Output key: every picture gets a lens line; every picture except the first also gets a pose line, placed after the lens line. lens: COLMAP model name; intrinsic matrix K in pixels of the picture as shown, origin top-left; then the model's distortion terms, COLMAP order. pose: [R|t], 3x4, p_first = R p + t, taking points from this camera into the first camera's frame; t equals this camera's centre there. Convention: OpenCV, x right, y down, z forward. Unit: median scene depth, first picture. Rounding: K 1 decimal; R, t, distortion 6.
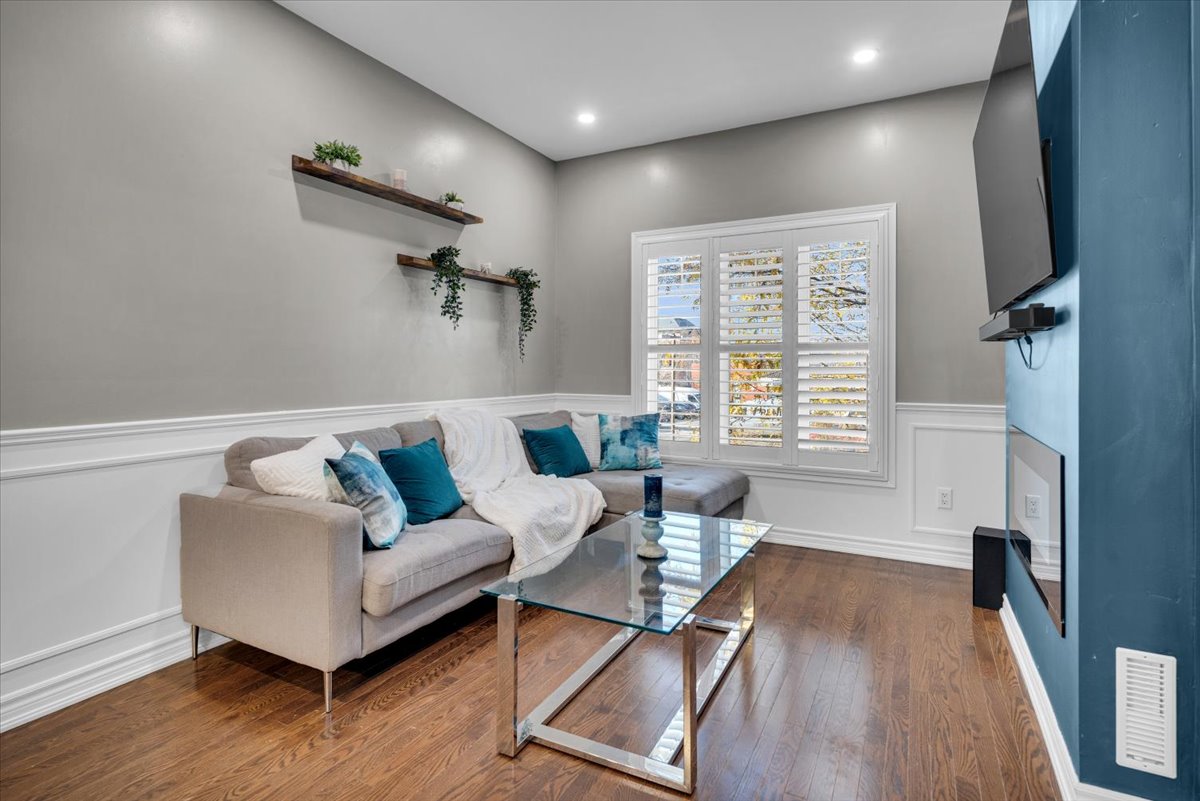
lens RADIAL K [[595.5, 0, 603.2], [0, 595.5, 366.1], [0, 0, 1]] dist [-0.000662, -0.000059]
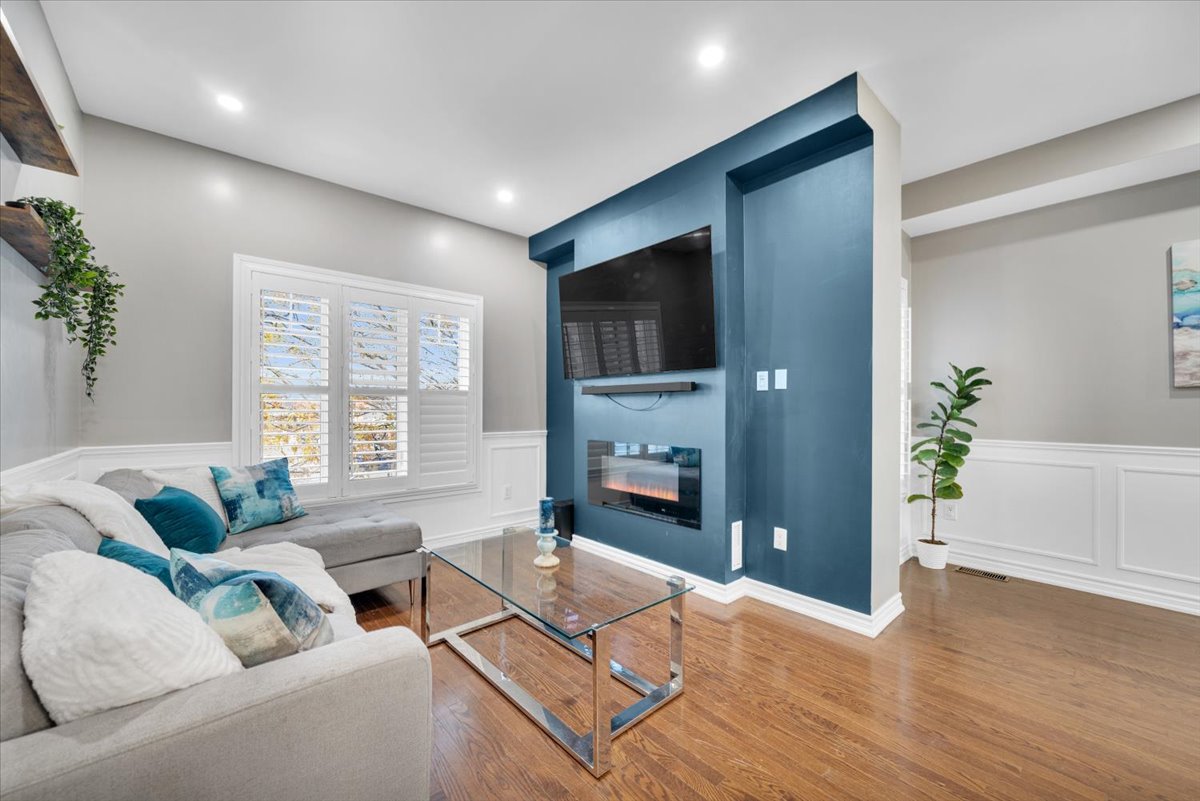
lens RADIAL K [[441.7, 0, 595.5], [0, 441.7, 408.6], [0, 0, 1]] dist [-0.001077, -0.000090]
pose [[0.386730, -0.000768, 0.922192, -0.417551], [-0.001023, 0.999999, 0.001262, -0.000630], [-0.922192, -0.001431, 0.386729, 0.329678]]
